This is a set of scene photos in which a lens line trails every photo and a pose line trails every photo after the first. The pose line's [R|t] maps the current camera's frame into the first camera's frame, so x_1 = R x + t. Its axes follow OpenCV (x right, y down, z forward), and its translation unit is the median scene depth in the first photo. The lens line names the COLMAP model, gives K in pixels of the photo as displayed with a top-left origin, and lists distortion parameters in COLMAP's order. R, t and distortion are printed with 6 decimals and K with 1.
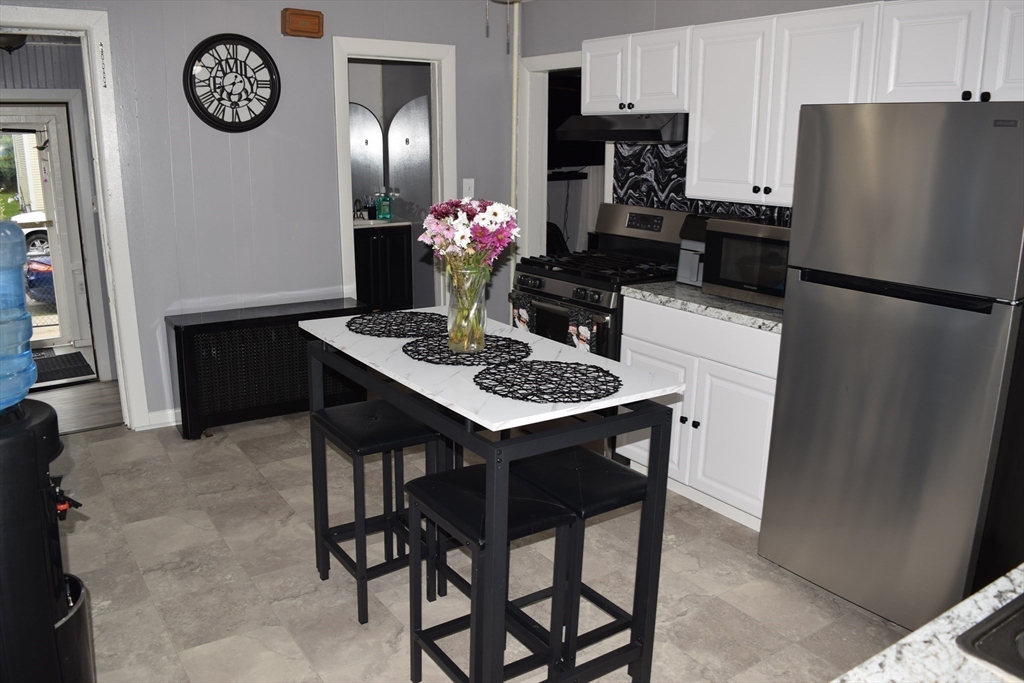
lens RADIAL K [[804.7, 0, 507.9], [0, 804.7, 347.7], [0, 0, 1]] dist [-0.093911, 0.021885]
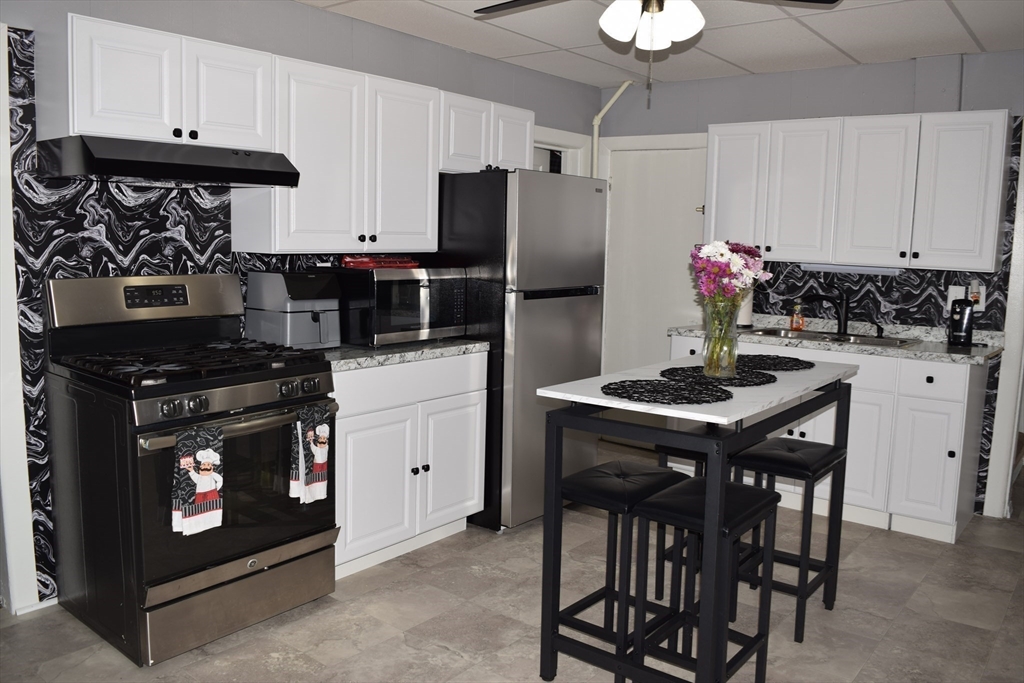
lens RADIAL K [[804.7, 0, 516.0], [0, 804.7, 339.3], [0, 0, 1]] dist [-0.093911, 0.021885]
pose [[-0.246361, -0.162328, 0.955487, -0.638407], [0.214172, 0.952382, 0.217022, -0.219029], [-0.945218, 0.258104, -0.199864, 0.897037]]
